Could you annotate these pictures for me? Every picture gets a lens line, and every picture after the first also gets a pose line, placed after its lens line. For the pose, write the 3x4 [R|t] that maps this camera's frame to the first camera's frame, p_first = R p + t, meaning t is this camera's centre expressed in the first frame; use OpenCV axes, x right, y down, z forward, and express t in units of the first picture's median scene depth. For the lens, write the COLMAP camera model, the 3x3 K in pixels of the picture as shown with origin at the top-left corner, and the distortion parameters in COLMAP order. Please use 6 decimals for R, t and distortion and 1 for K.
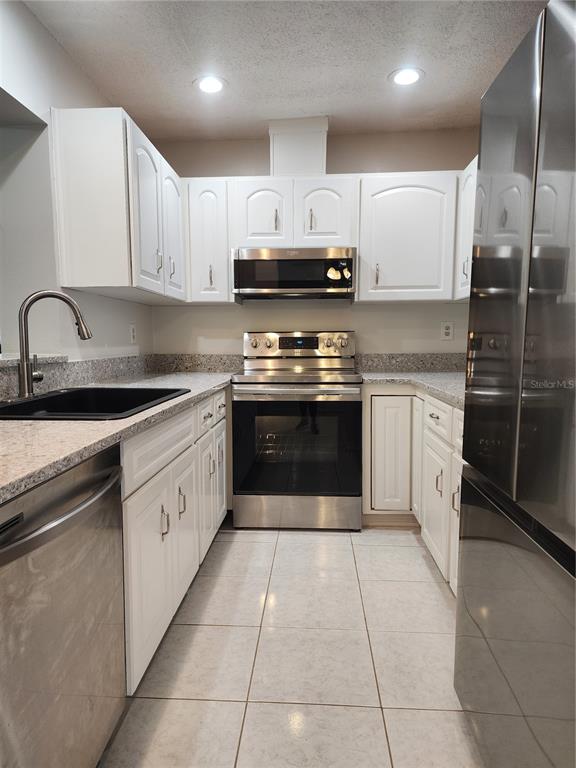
lens RADIAL K [[515.4, 0, 274.8], [0, 515.4, 385.1], [0, 0, 1]] dist [0.072956, -0.075891]
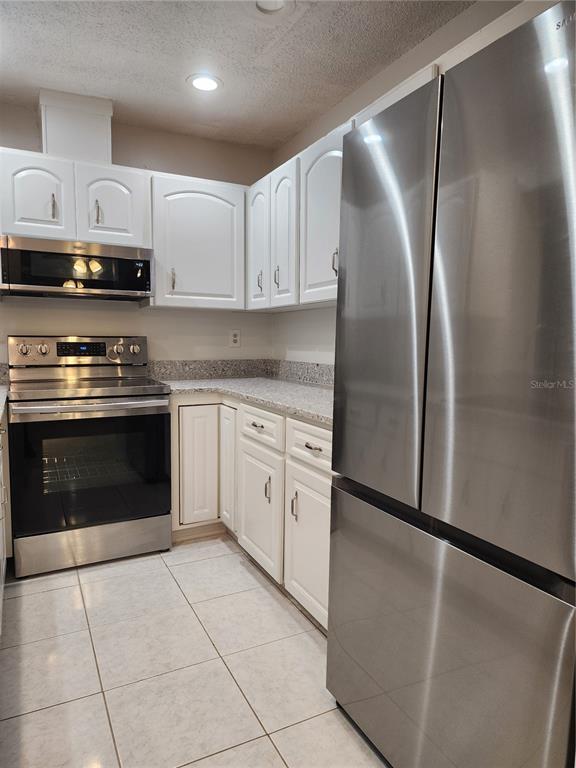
lens RADIAL K [[515.4, 0, 288.6], [0, 515.4, 381.1], [0, 0, 1]] dist [0.072956, -0.075891]
pose [[0.853853, -0.033583, 0.519430, -0.139790], [0.033965, 0.999384, 0.008781, -0.028786], [-0.519405, 0.010145, 0.854468, 0.076634]]
